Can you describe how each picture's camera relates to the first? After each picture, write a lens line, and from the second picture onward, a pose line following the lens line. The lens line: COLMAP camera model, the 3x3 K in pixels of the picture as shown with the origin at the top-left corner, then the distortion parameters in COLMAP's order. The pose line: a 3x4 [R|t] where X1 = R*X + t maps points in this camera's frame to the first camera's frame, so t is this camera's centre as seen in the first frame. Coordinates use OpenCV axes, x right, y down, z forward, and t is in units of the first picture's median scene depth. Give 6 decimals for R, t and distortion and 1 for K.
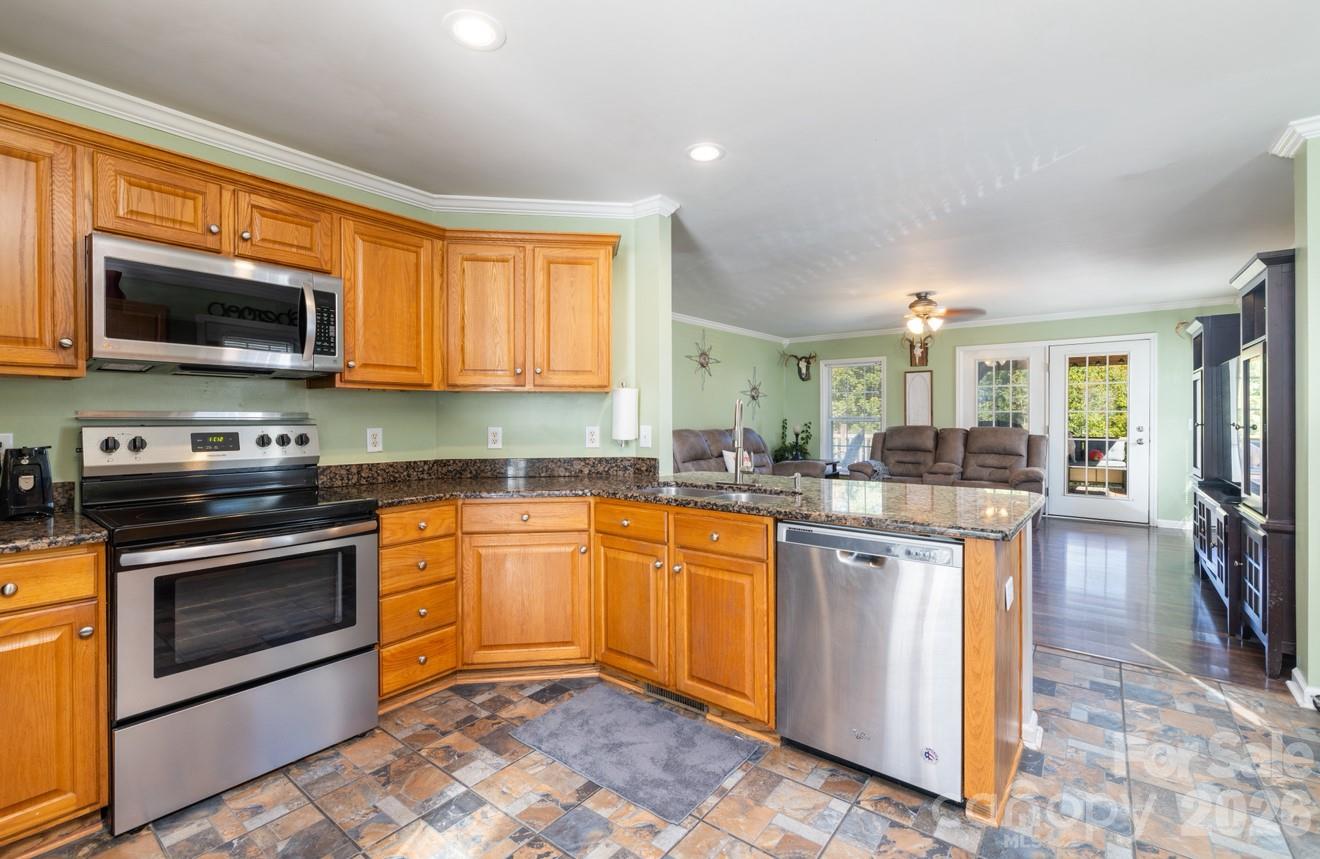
lens RADIAL K [[570.6, 0, 659.9], [0, 570.6, 419.4], [0, 0, 1]] dist [-0.000232, -0.000058]
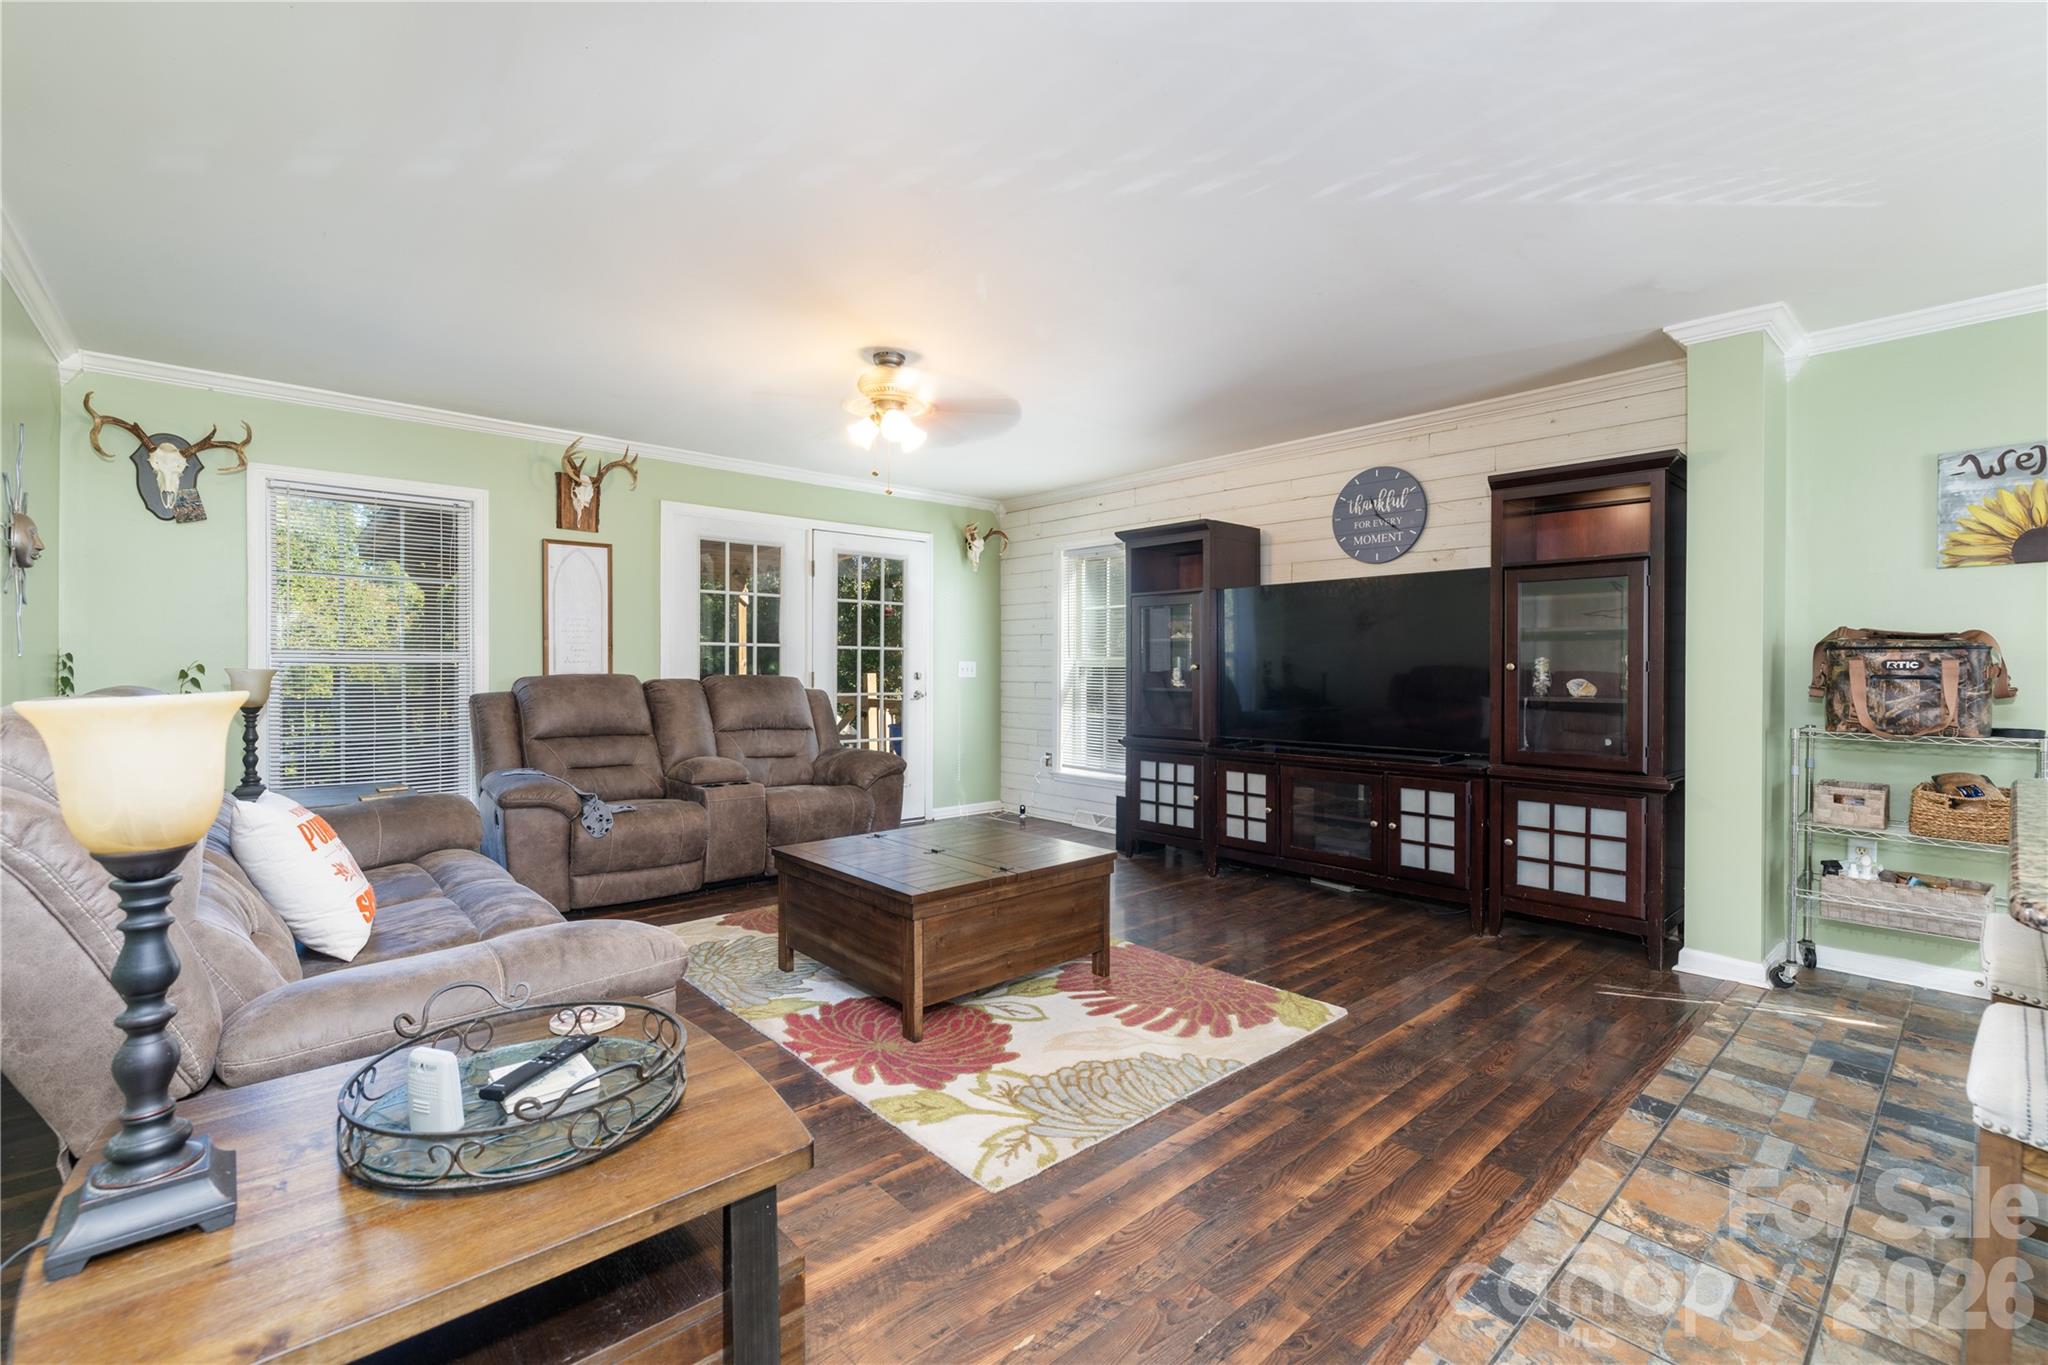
lens RADIAL K [[890.3, 0, 1016.5], [0, 890.3, 662.7], [0, 0, 1]] dist [0.000097, 0.000572]
pose [[0.175161, 0.005697, 0.984523, -0.348947], [0.000741, 0.999982, -0.005918, 0.018550], [-0.984540, 0.001766, 0.175153, 1.672912]]
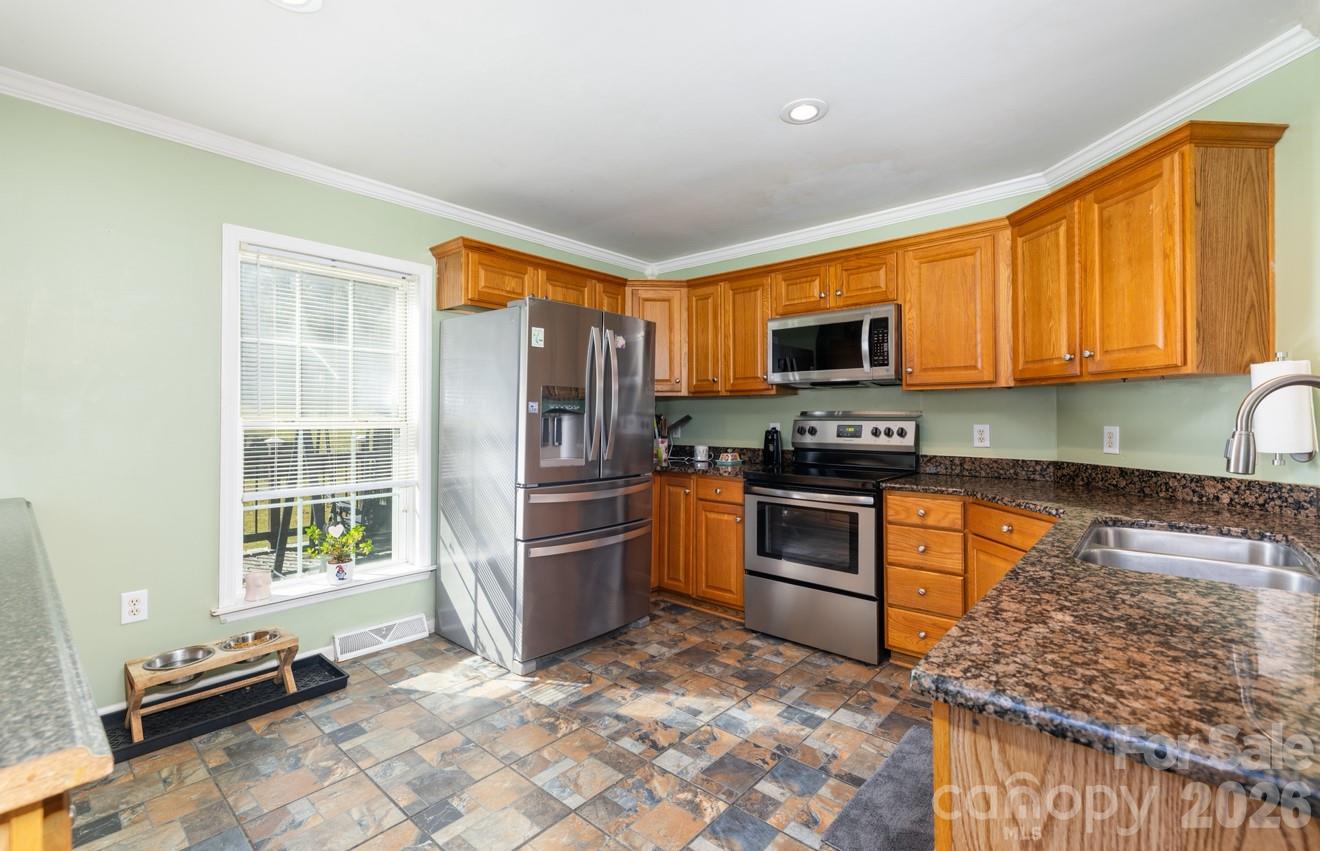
lens RADIAL K [[577.3, 0, 661.5], [0, 577.3, 409.3], [0, 0, 1]] dist [0.000112, -0.000036]
pose [[-0.050214, -0.009807, -0.998690, 0.660627], [0.000123, 0.999952, -0.009826, -0.002615], [0.998738, -0.000616, -0.050211, 0.505387]]
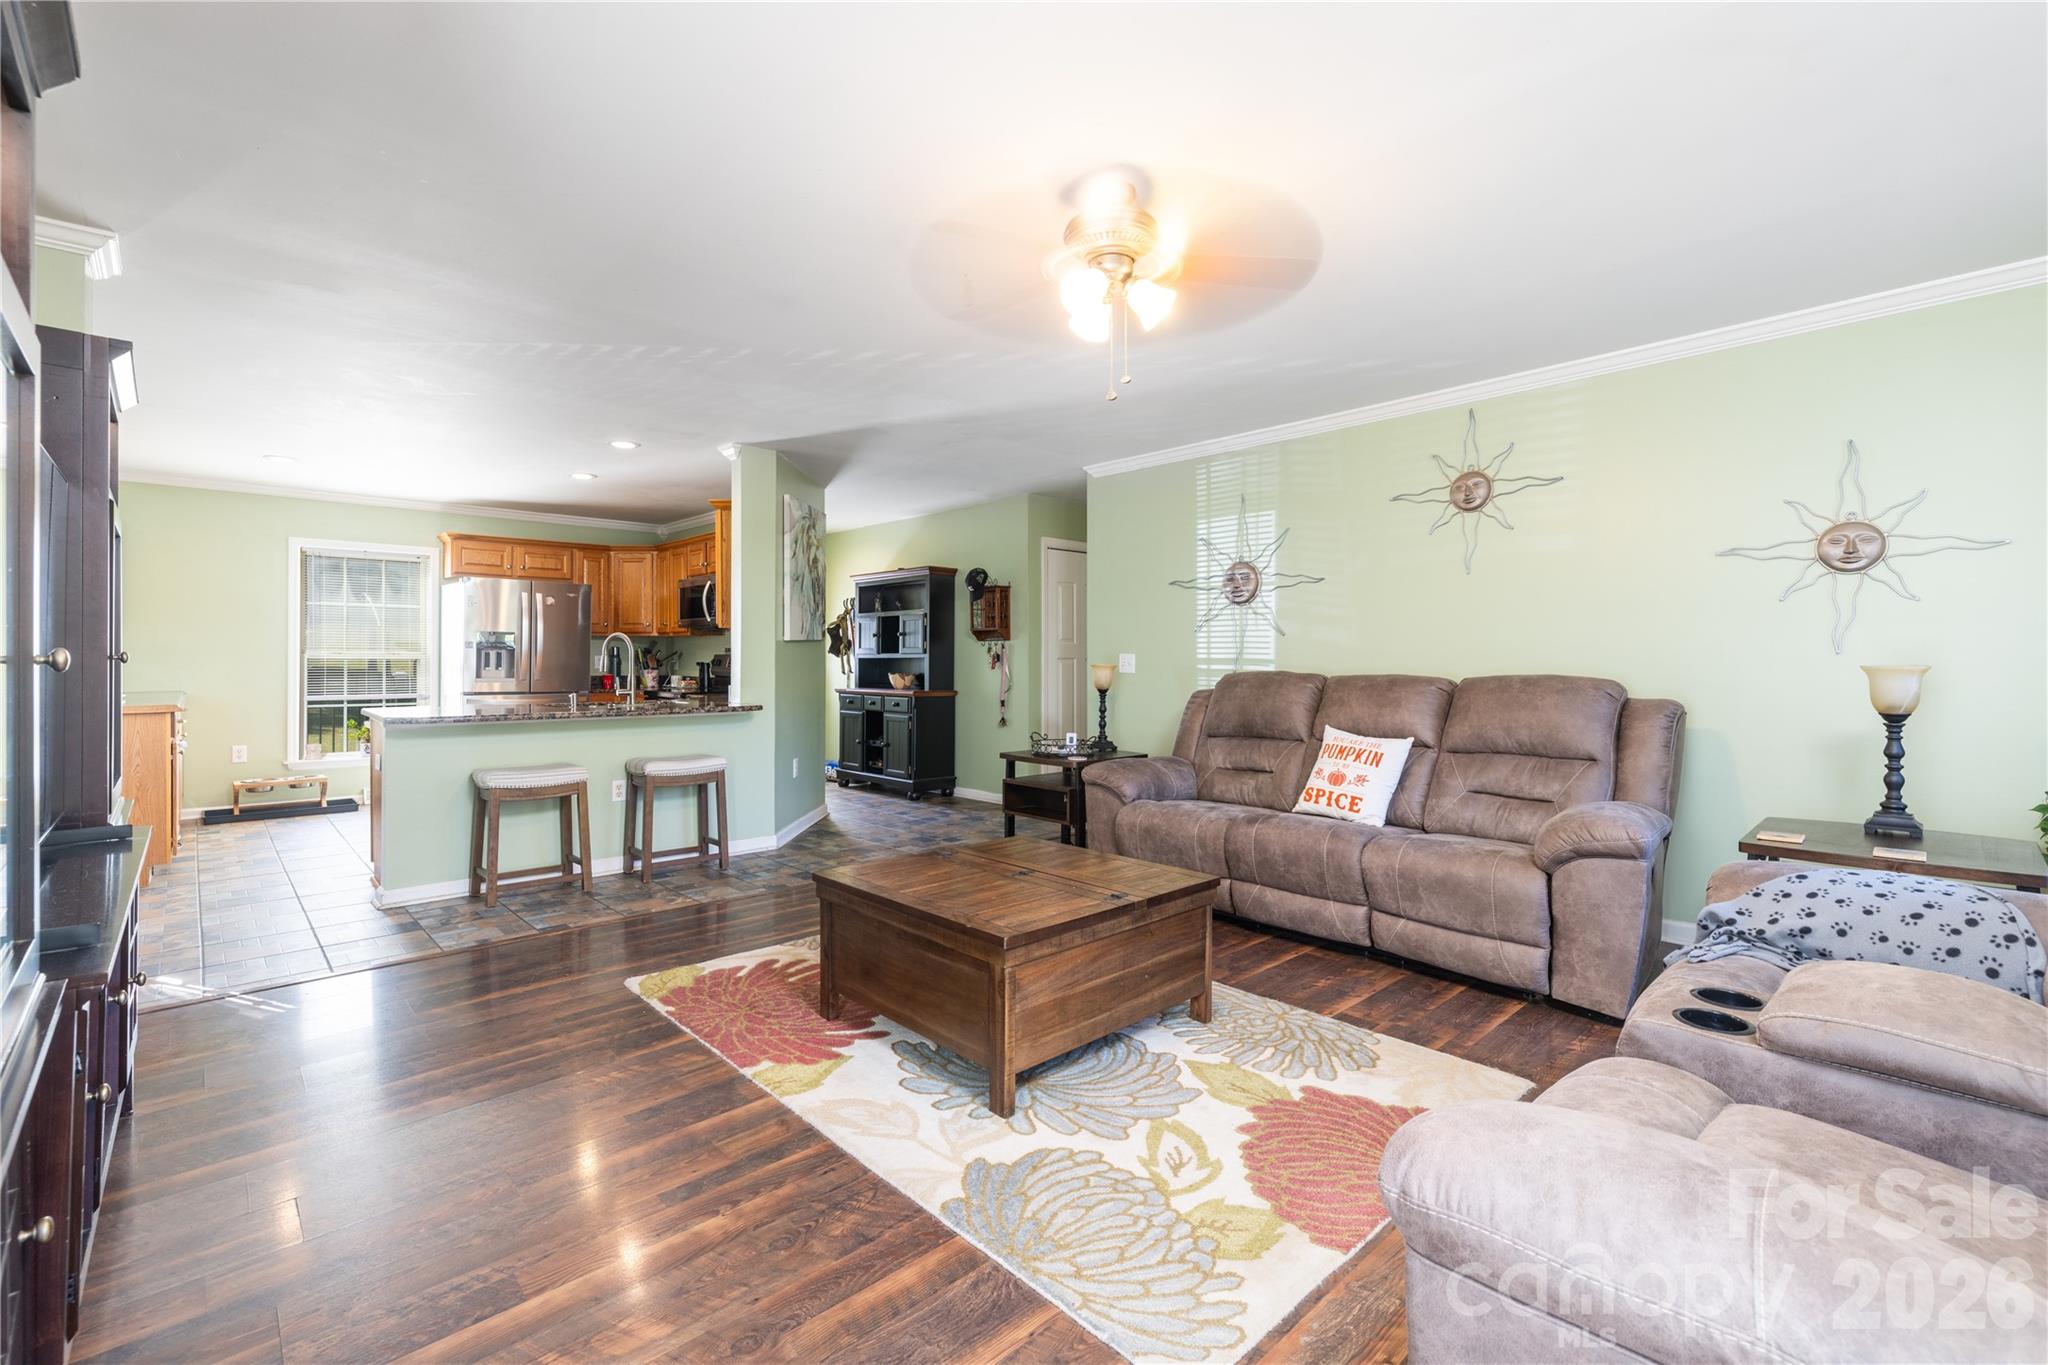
lens RADIAL K [[890.3, 0, 1016.5], [0, 890.3, 662.7], [0, 0, 1]] dist [0.000097, 0.000572]
pose [[-0.150531, 0.005538, -0.988590, 1.935262], [-0.004129, 0.999972, 0.006230, 0.013361], [0.988597, 0.005020, -0.150504, 2.159478]]
